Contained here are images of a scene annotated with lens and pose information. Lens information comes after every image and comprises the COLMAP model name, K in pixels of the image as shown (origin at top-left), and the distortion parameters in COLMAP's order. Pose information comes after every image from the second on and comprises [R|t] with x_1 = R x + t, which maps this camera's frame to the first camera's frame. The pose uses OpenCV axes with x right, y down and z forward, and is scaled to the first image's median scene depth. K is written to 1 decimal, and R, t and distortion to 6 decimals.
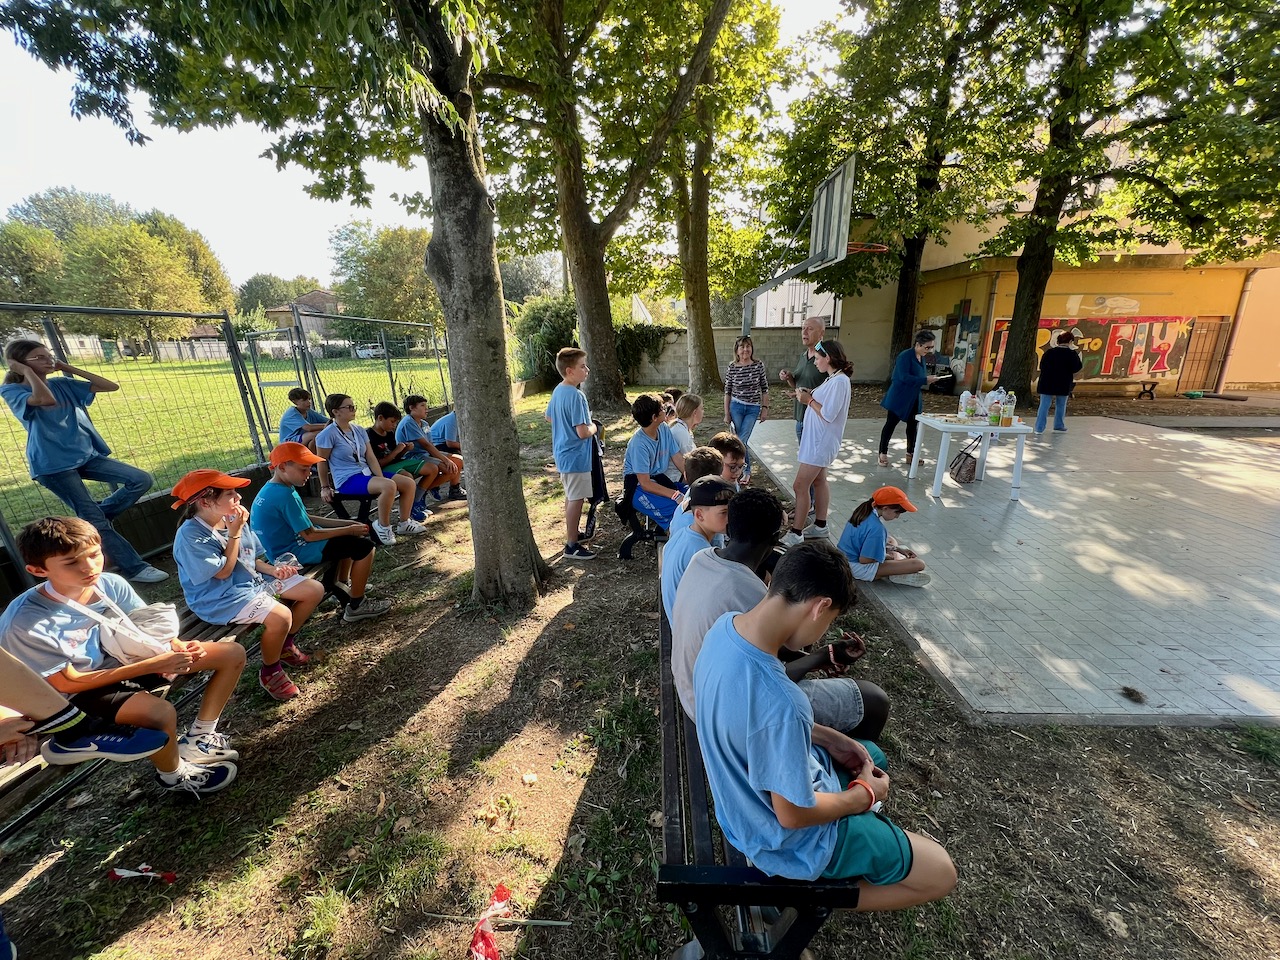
lens RADIAL K [[512.6, 0, 643.2], [0, 512.6, 475.7], [0, 0, 1]] dist [-0.010621, 0.000322]
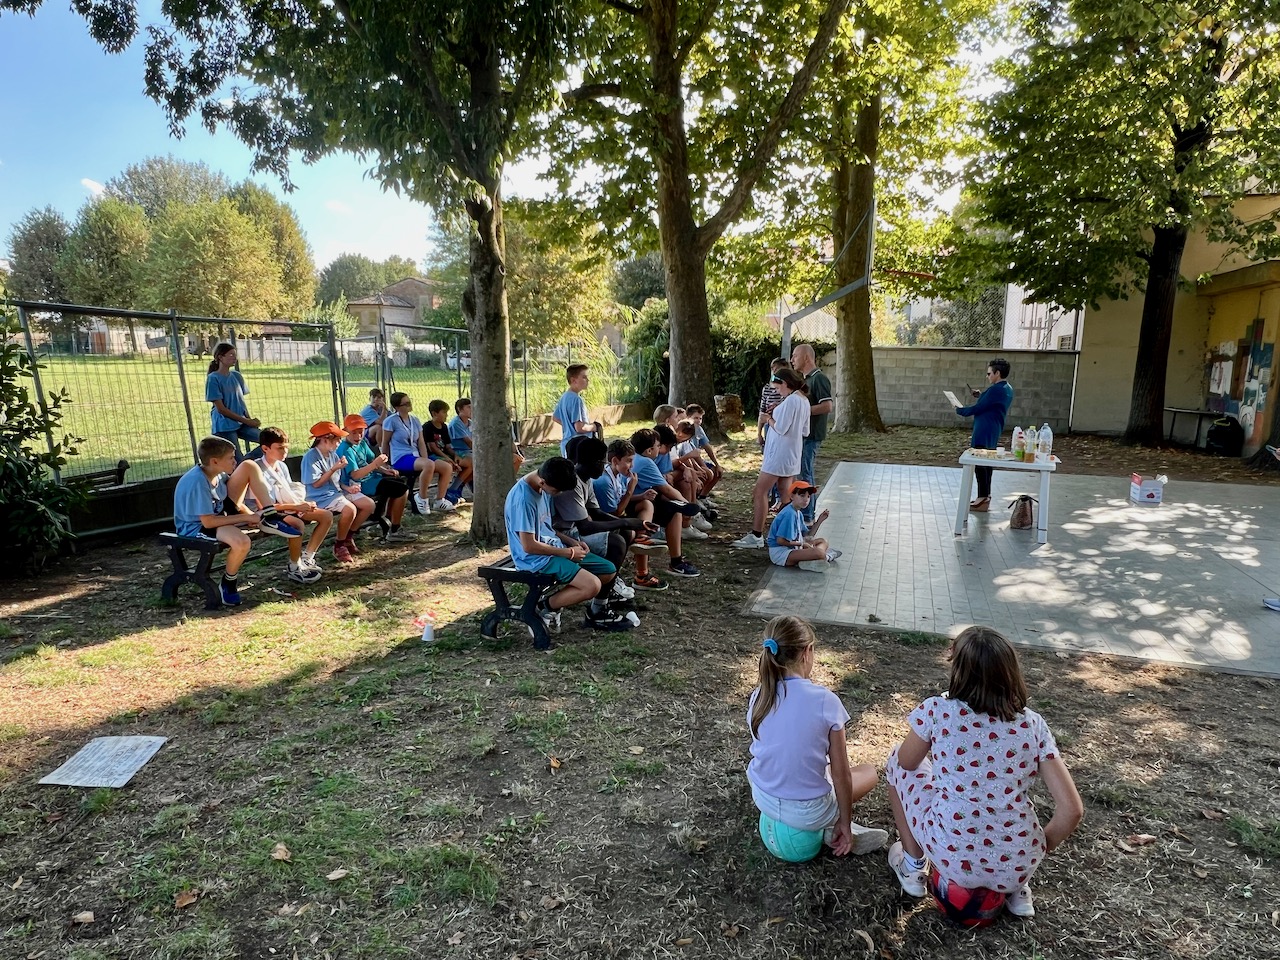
lens RADIAL K [[821.1, 0, 639.4], [0, 821.1, 483.1], [0, 0, 1]] dist [-0.020567, -0.004062]
pose [[0.961344, 0.077285, -0.264280, 0.134981], [-0.104489, 0.990404, -0.090459, 0.049053], [0.254753, 0.114576, 0.960194, -0.201379]]
